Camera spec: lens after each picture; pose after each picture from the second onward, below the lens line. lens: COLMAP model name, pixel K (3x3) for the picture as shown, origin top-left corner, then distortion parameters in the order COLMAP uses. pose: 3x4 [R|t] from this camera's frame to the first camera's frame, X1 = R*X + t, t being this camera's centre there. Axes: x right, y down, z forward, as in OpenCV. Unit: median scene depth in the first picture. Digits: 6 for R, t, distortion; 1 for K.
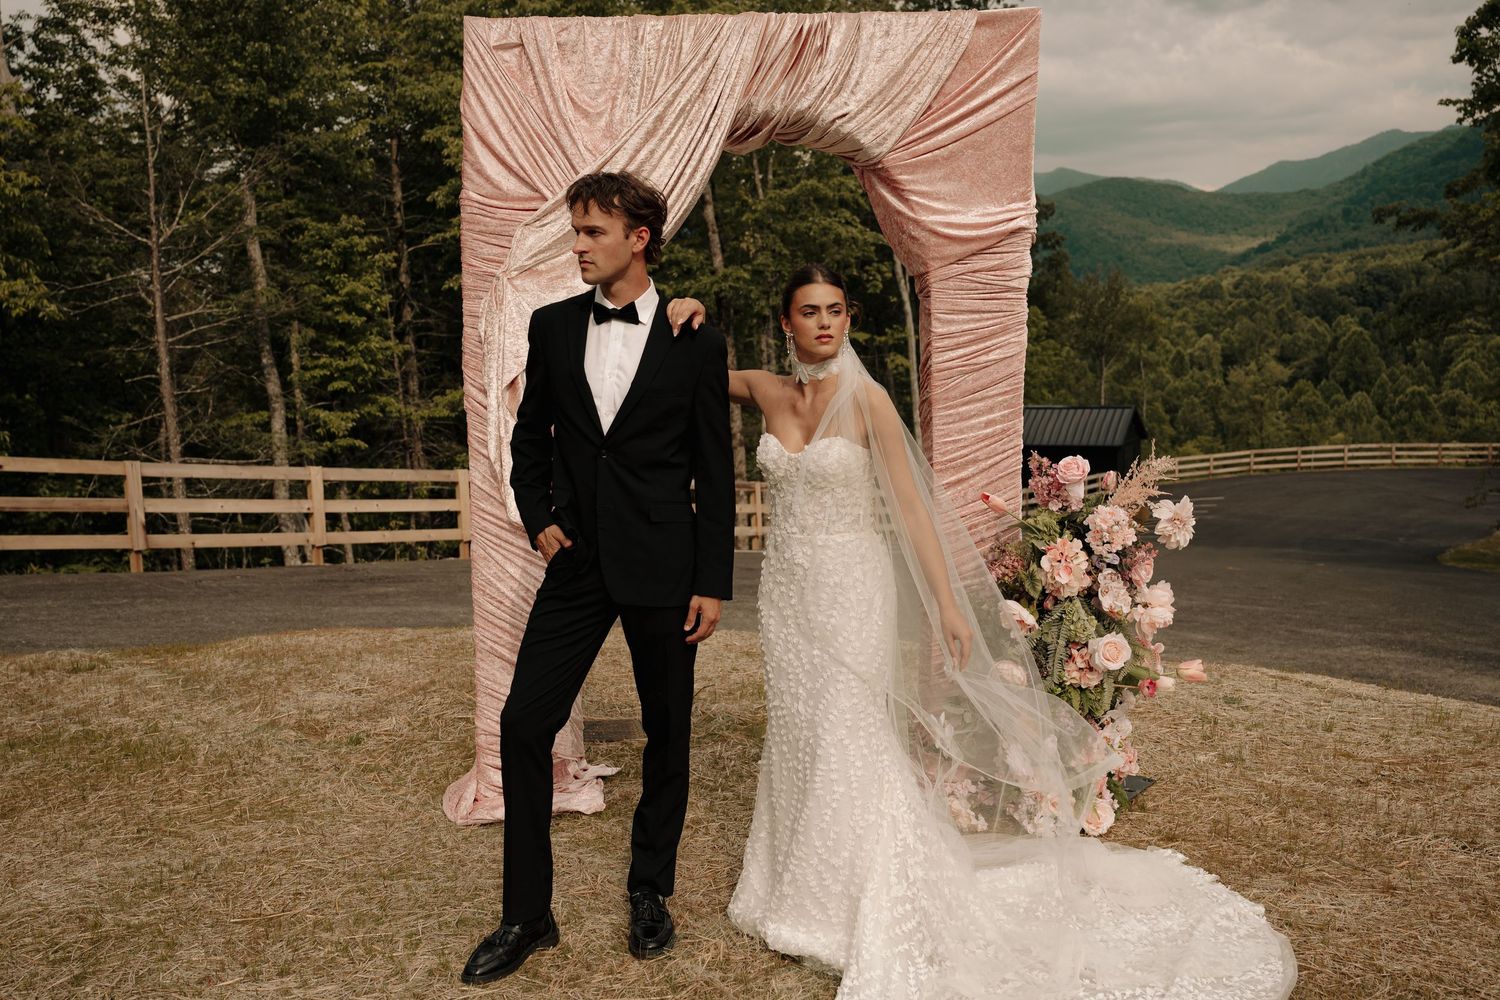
lens RADIAL K [[1252.0, 0, 750.2], [0, 1252.0, 498.9], [0, 0, 1]] dist [0.005039, -0.024989]
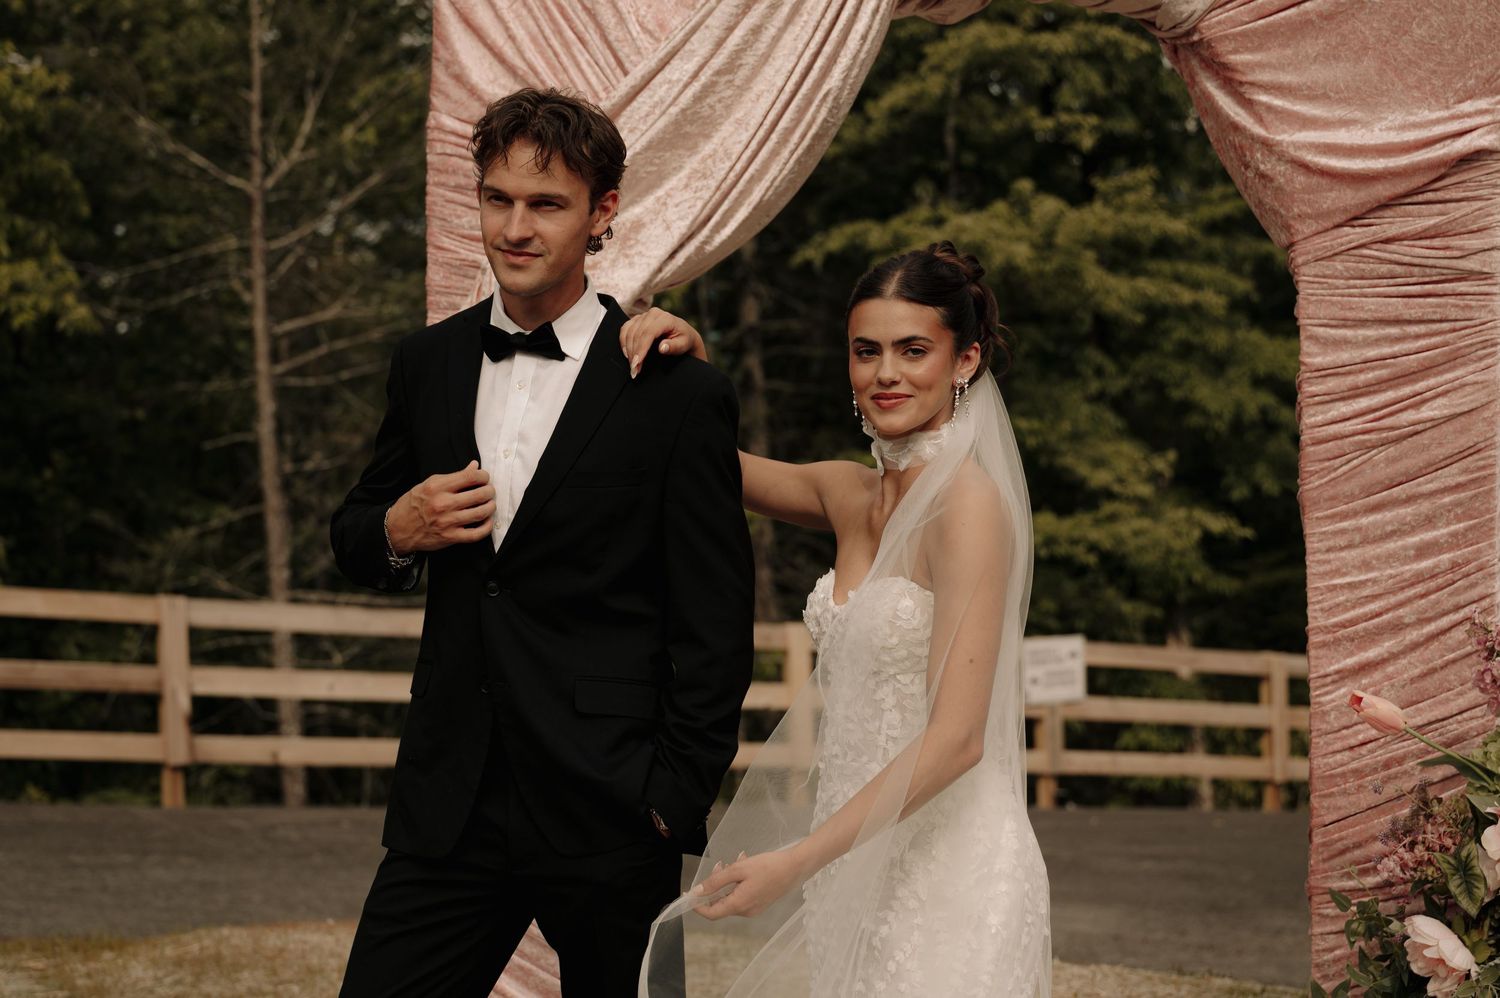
lens RADIAL K [[2639.8, 0, 749.5], [0, 2639.8, 501.0], [0, 0, 1]] dist [-0.011011, 0.000000]
pose [[0.960567, 0.006545, -0.277973, 0.223595], [-0.026612, 0.997297, -0.068482, -0.002182], [0.276774, 0.073179, 0.958145, -0.052650]]
